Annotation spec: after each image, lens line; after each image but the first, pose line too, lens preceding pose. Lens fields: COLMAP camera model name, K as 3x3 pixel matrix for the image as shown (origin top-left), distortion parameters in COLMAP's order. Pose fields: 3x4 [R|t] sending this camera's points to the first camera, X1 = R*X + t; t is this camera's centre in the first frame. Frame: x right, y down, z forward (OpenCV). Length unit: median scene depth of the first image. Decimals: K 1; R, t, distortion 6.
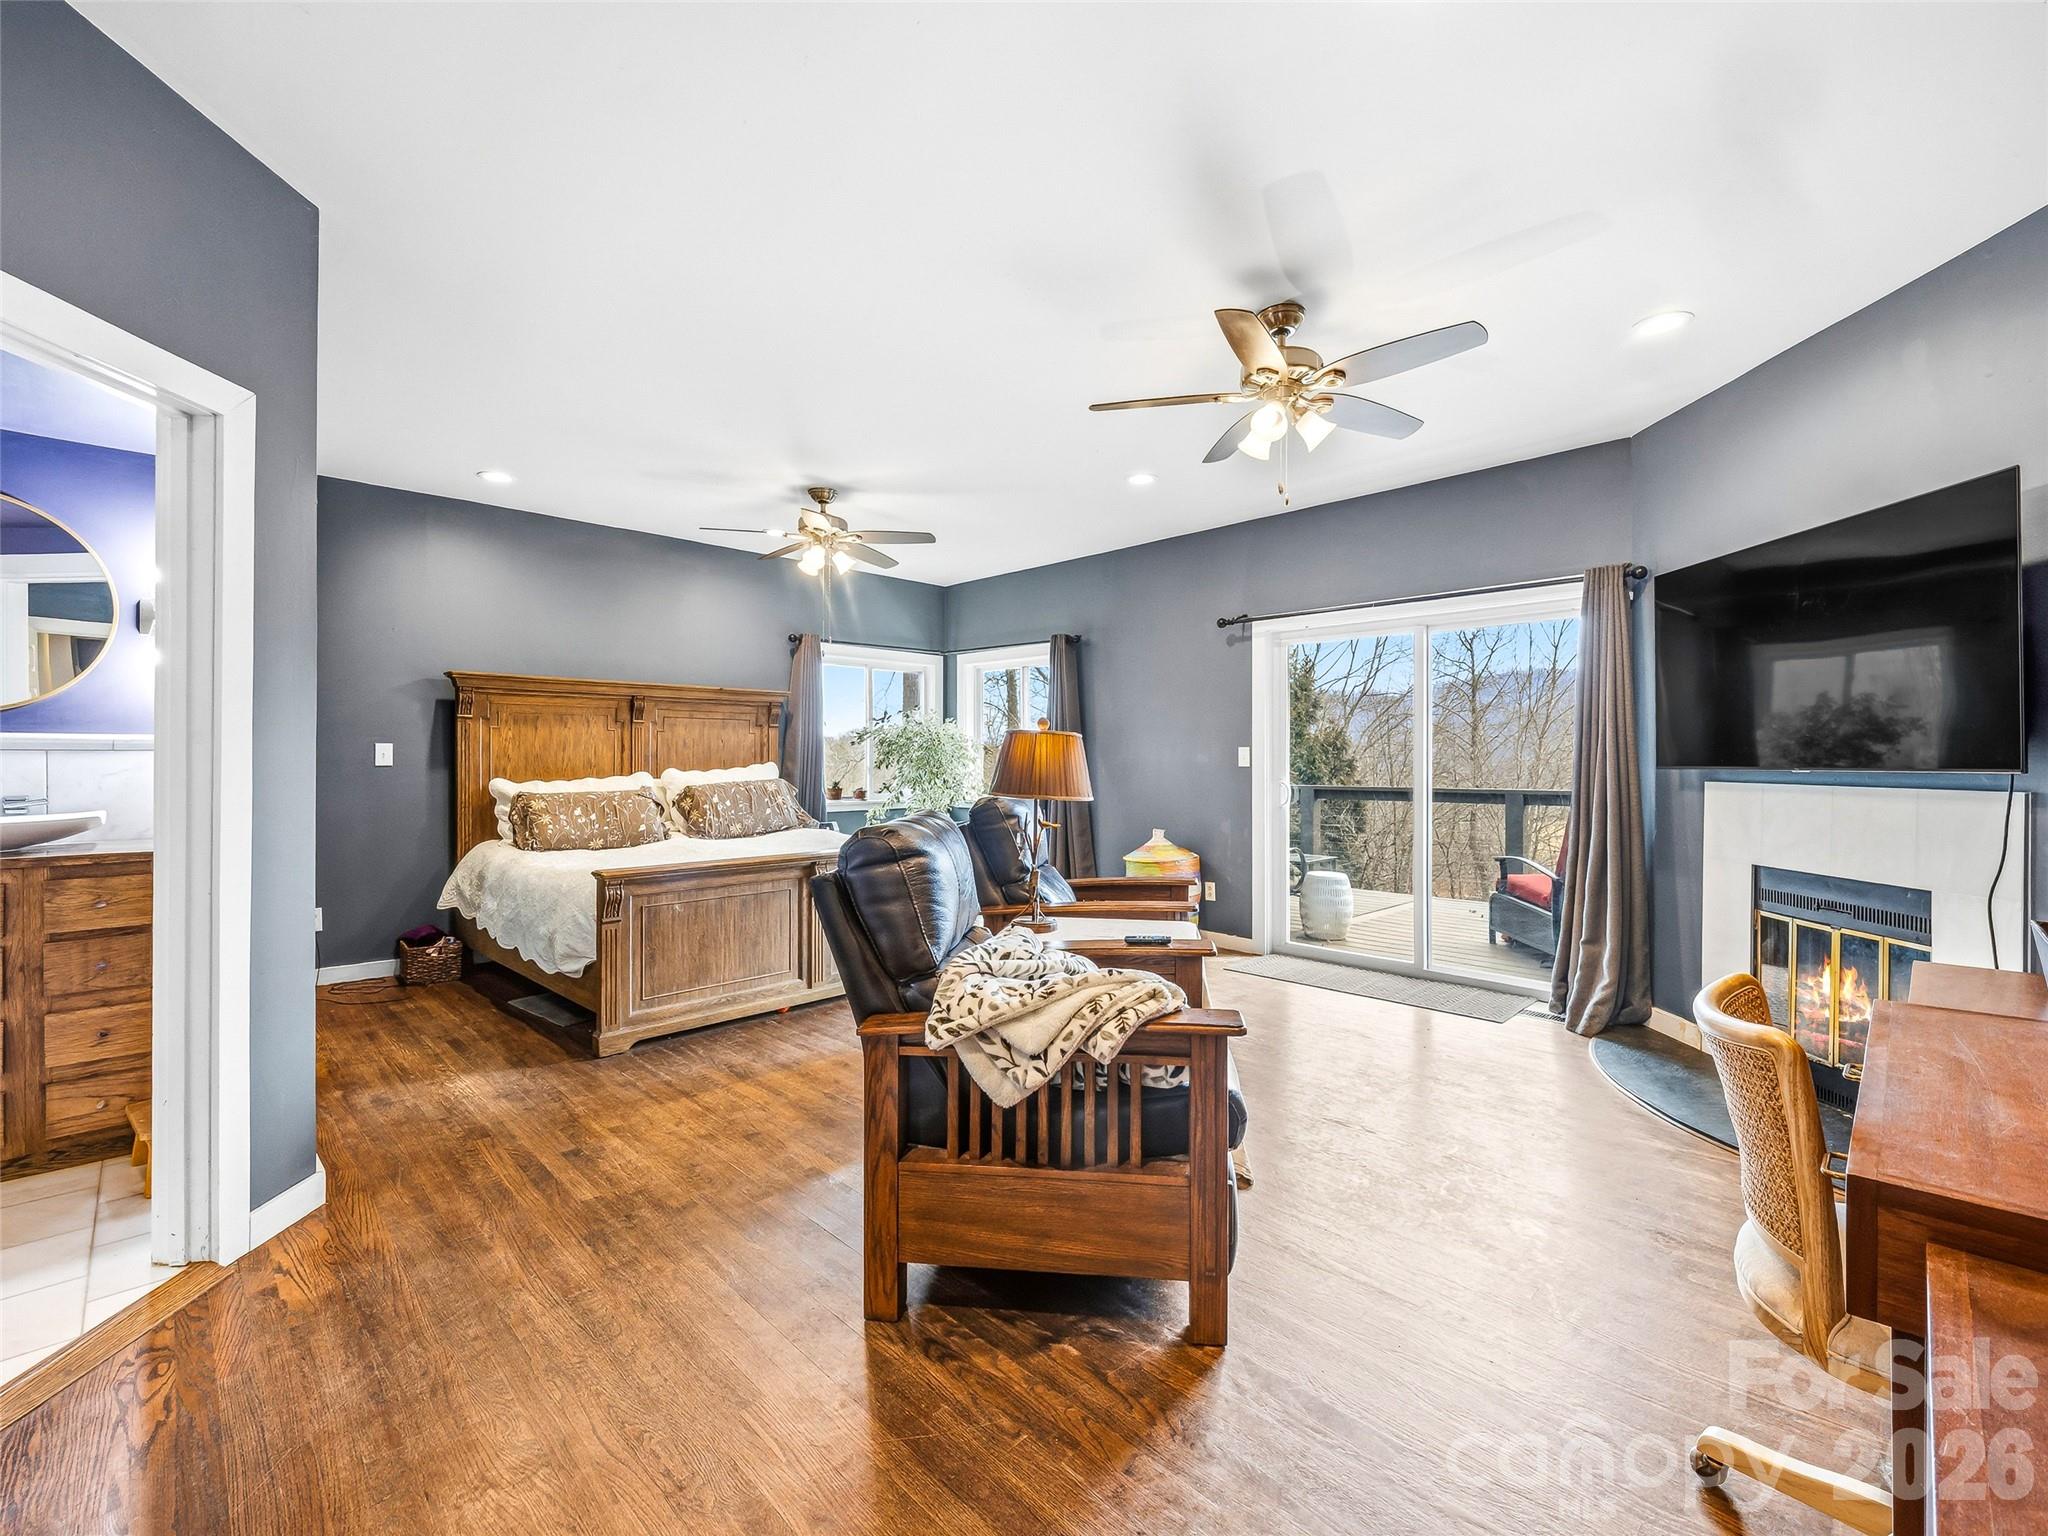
lens RADIAL K [[808.2, 0, 1030.9], [0, 808.2, 762.4], [0, 0, 1]] dist [-0.000681, -0.000151]
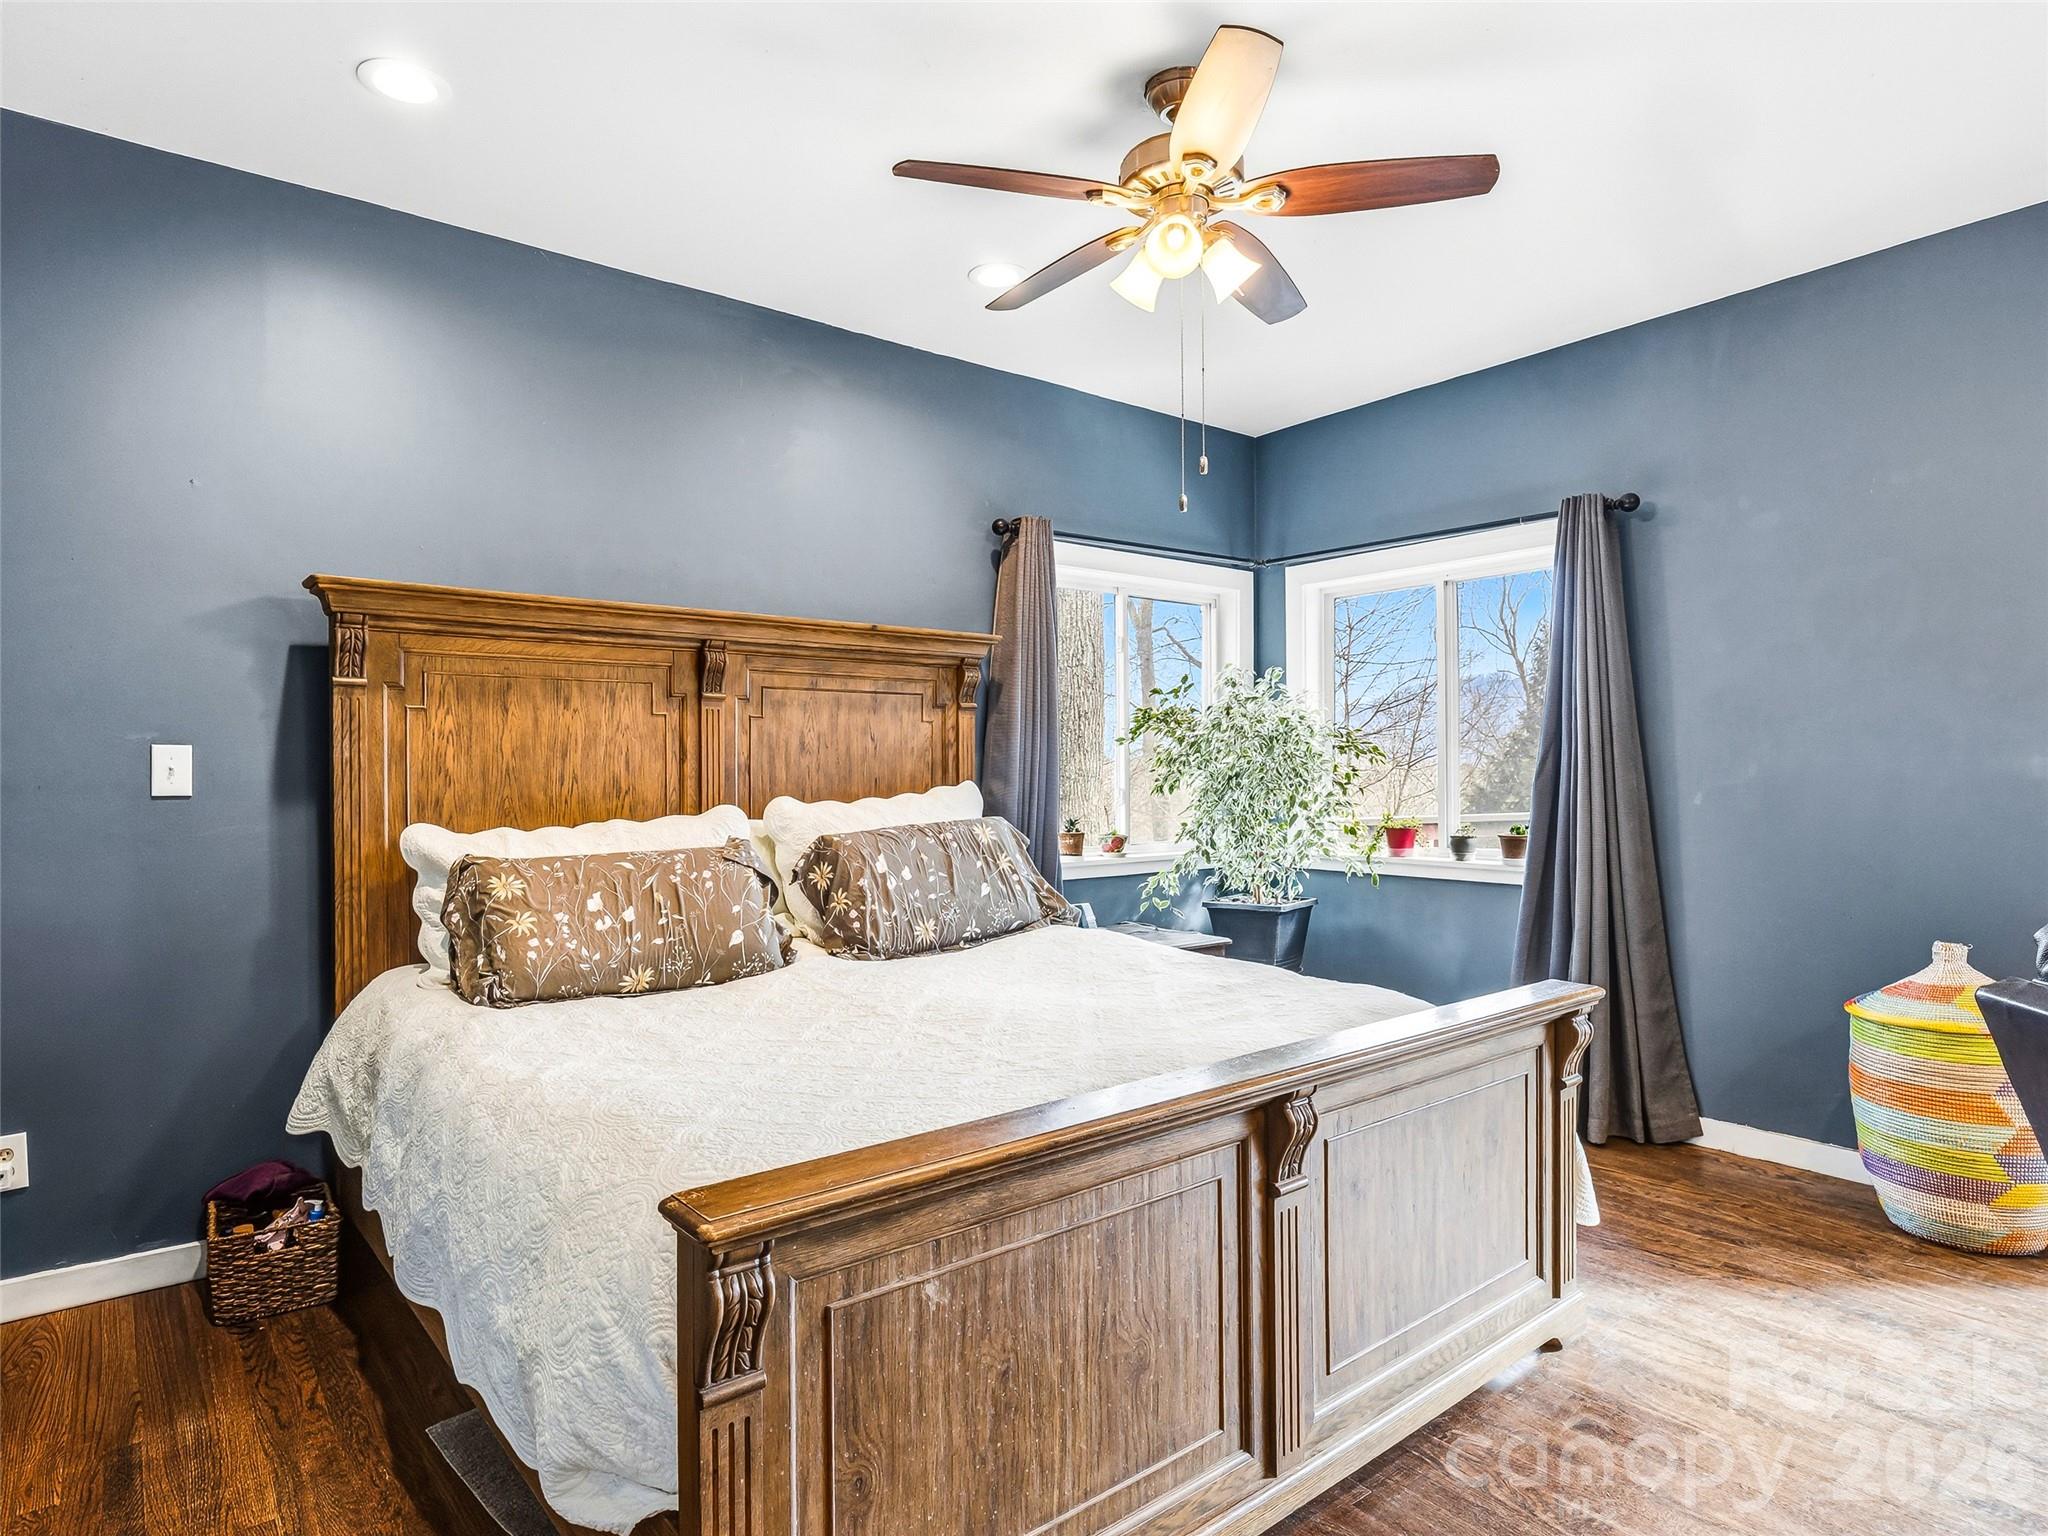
lens RADIAL K [[1093.0, 0, 1018.1], [0, 1093.0, 774.6], [0, 0, 1]] dist [0.002216, 0.000399]
pose [[0.991544, -0.005400, -0.129658, -0.252612], [0.005313, 0.999985, -0.001013, -0.004108], [0.129661, 0.000315, 0.991558, 0.437272]]
